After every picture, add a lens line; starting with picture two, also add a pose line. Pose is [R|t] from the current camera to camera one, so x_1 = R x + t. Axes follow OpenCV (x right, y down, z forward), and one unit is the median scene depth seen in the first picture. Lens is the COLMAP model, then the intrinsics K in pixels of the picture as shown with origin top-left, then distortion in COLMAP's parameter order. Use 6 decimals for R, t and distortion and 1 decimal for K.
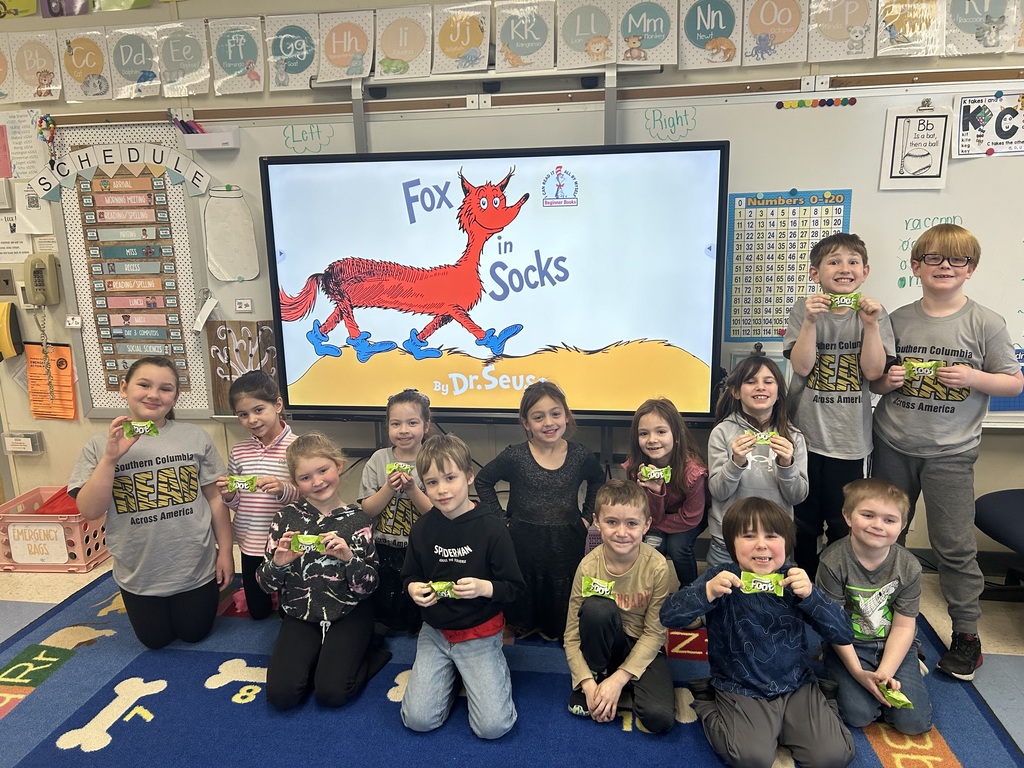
lens RADIAL K [[788.1, 0, 519.0], [0, 788.1, 383.5], [0, 0, 1]] dist [0.034711, -0.030350]
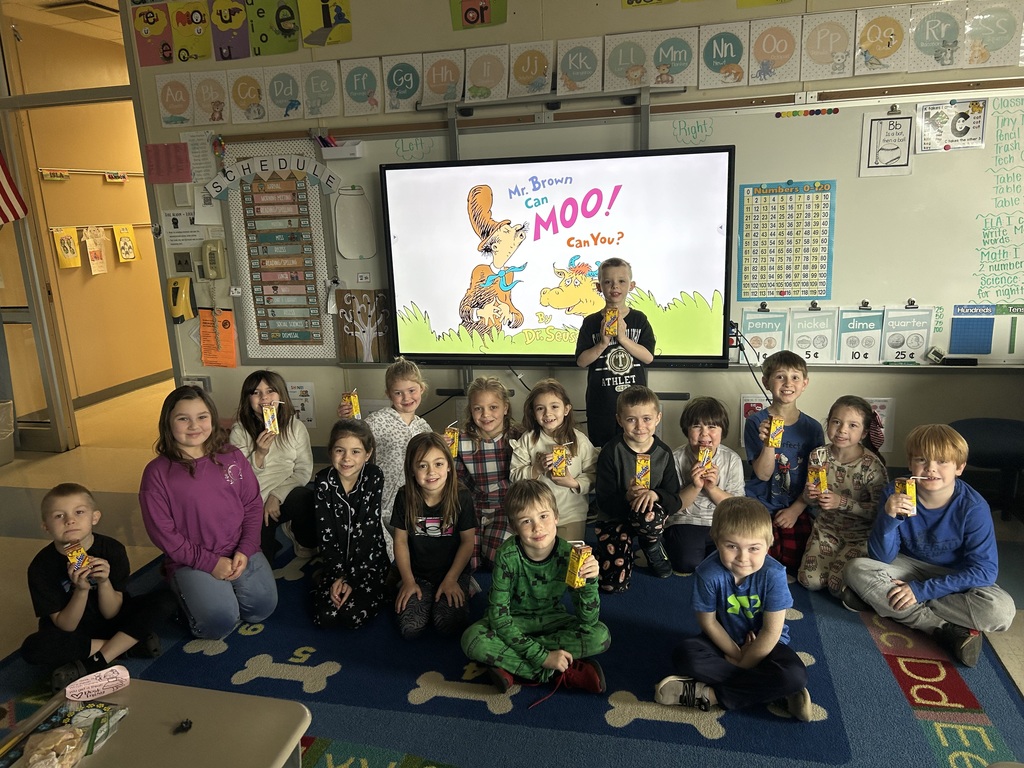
lens RADIAL K [[788.1, 0, 518.0], [0, 788.1, 383.6], [0, 0, 1]] dist [0.034711, -0.030350]
pose [[0.996526, 0.001494, -0.083264, 0.015369], [-0.000053, 0.999850, 0.017301, 0.058319], [0.083277, -0.017236, 0.996377, -0.304648]]
